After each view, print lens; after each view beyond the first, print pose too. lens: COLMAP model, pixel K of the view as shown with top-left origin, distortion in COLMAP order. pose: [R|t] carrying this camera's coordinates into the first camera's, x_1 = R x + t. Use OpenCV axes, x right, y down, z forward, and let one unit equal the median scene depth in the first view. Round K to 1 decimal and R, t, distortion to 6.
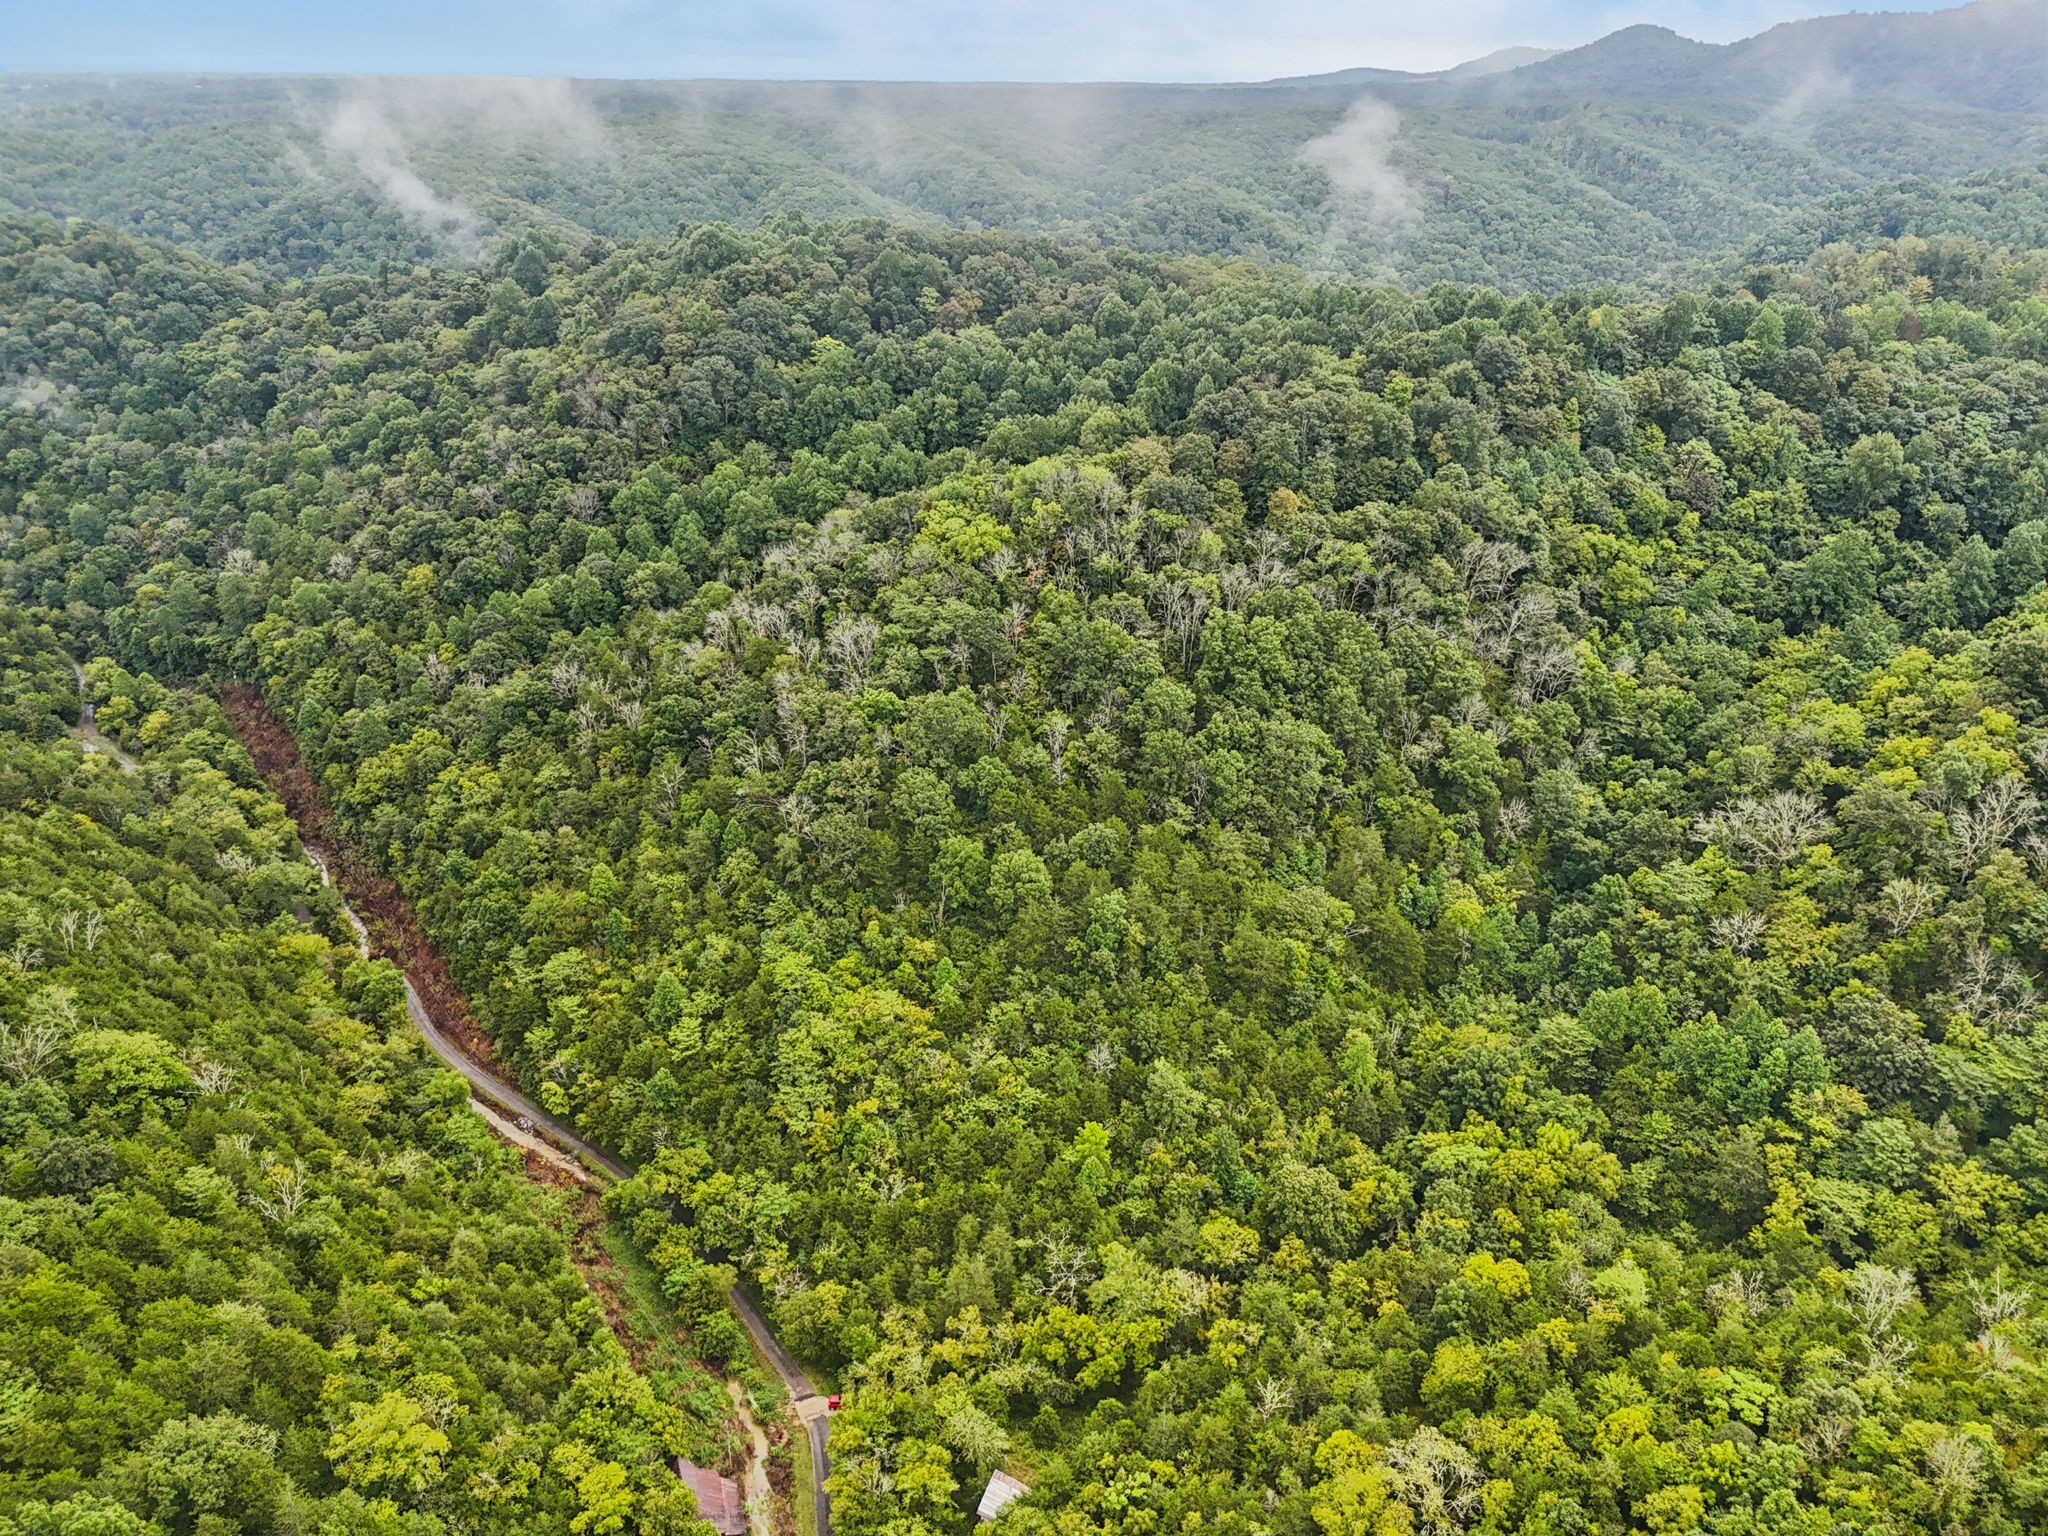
lens RADIAL K [[1507.4, 0, 1015.8], [0, 1507.4, 766.1], [0, 0, 1]] dist [0.073513, -0.070217]
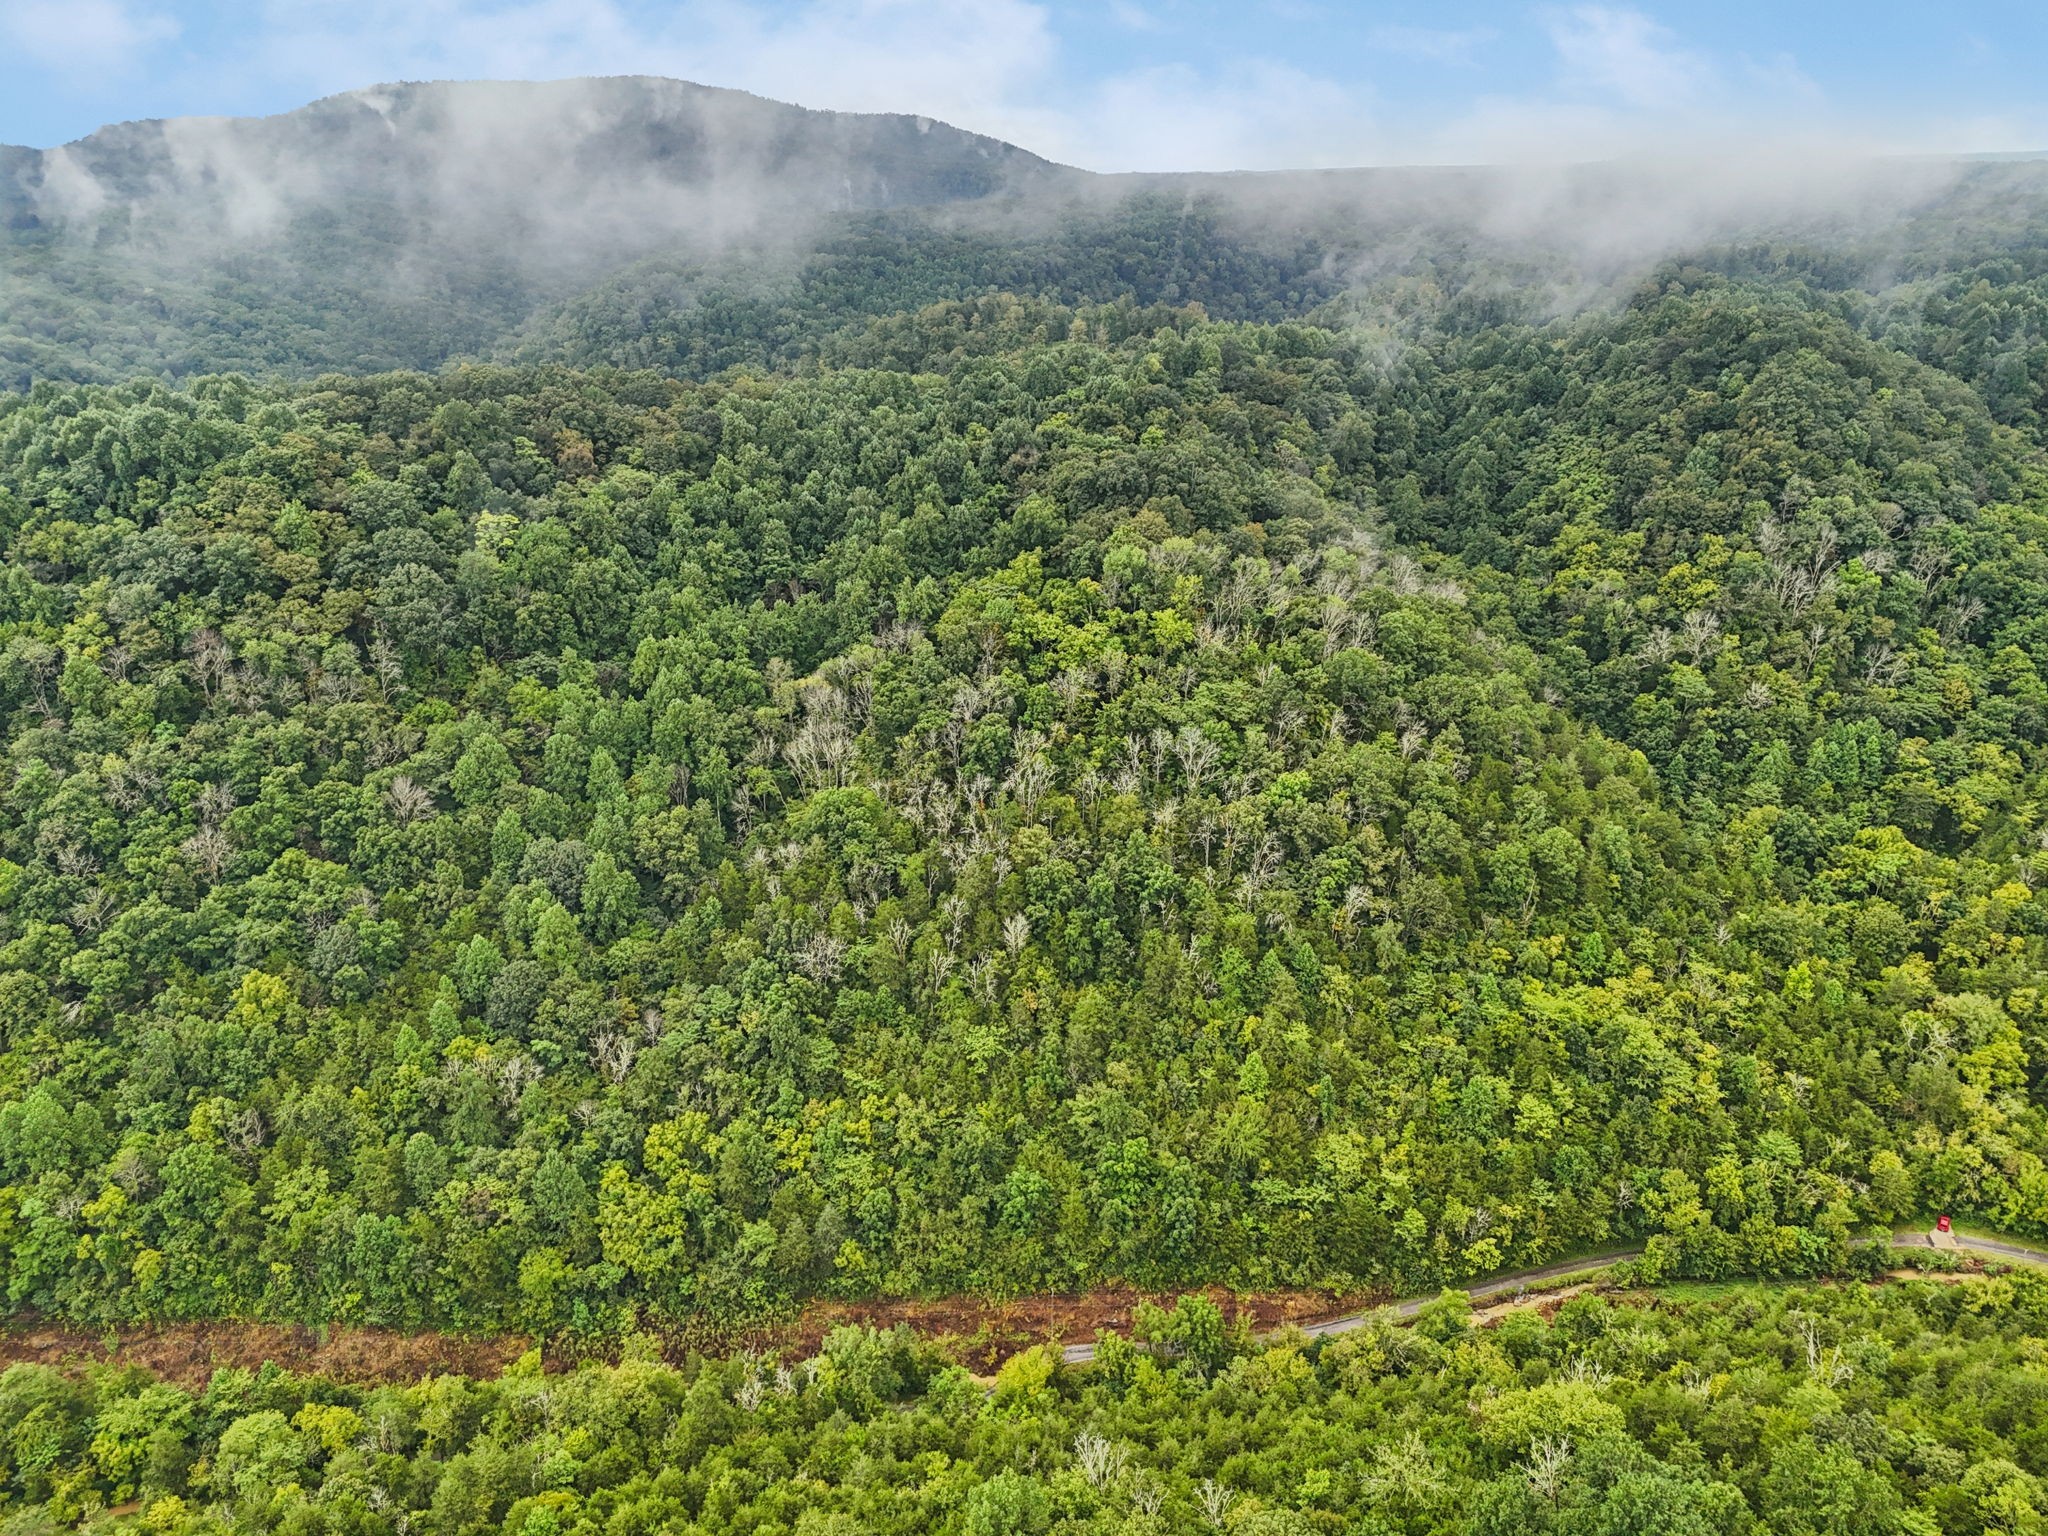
lens RADIAL K [[1507.4, 0, 1015.8], [0, 1507.4, 766.1], [0, 0, 1]] dist [0.073513, -0.070217]
pose [[0.543940, -0.324622, 0.773789, -0.869002], [0.366535, 0.921432, 0.128903, -0.226610], [-0.754839, 0.213505, 0.620189, 0.461152]]
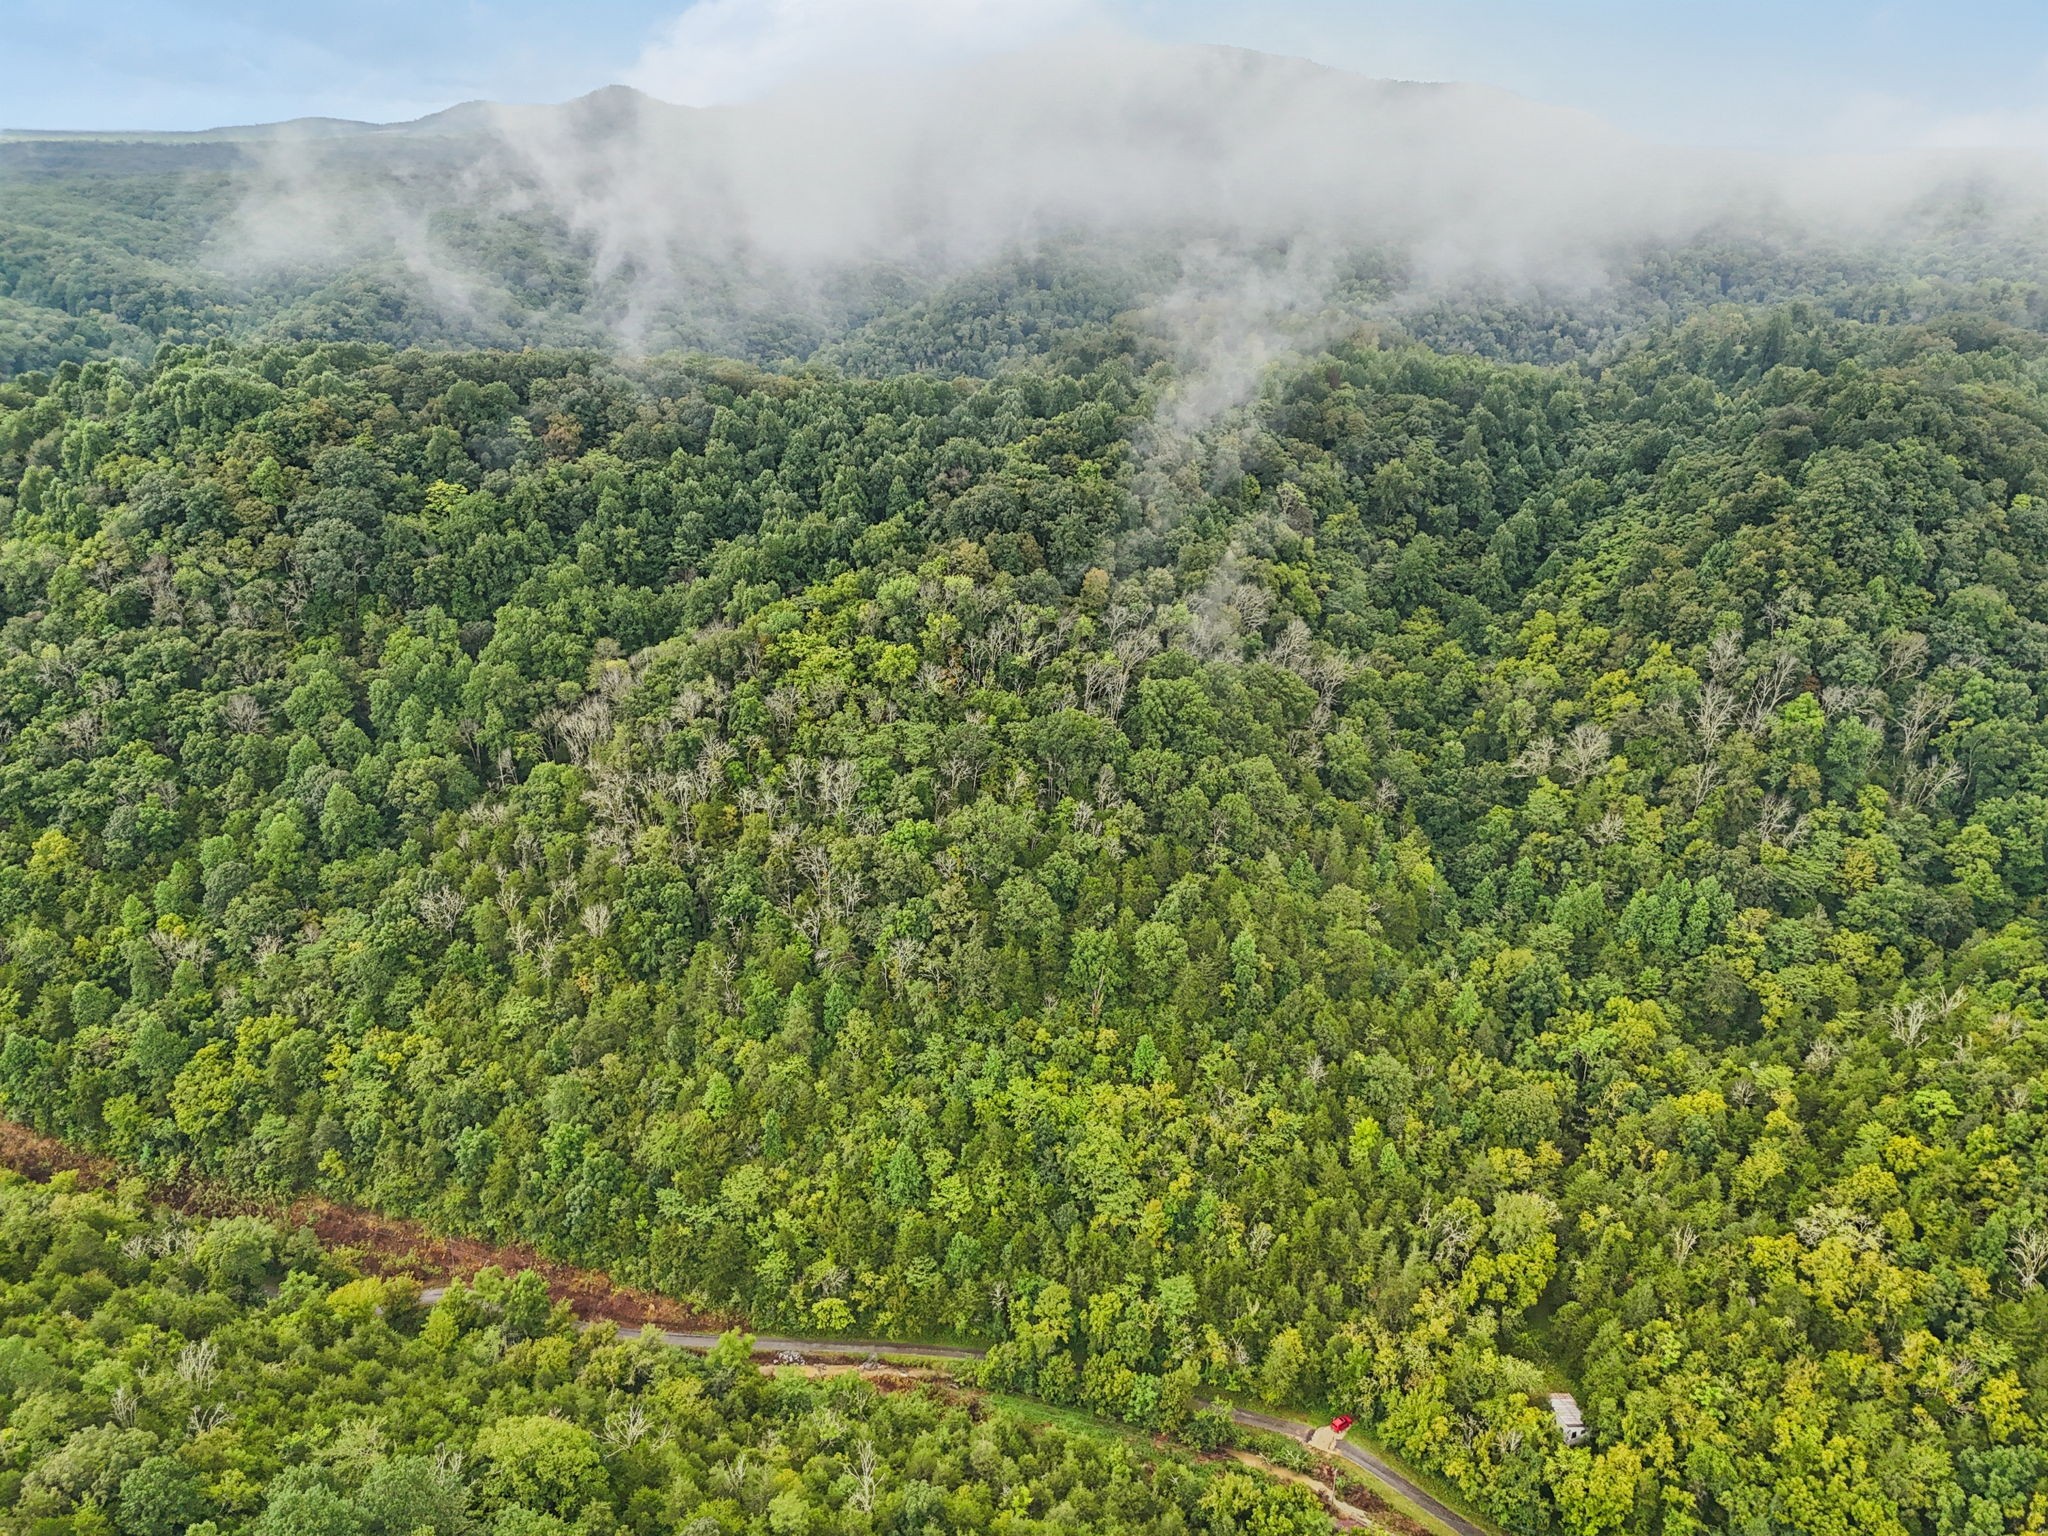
lens RADIAL K [[1507.4, 0, 1015.8], [0, 1507.4, 766.1], [0, 0, 1]] dist [0.073513, -0.070217]
pose [[0.813323, -0.226409, 0.535952, -0.515950], [0.240467, 0.969628, 0.044696, -0.103795], [-0.529793, 0.092526, 0.843065, 0.083849]]
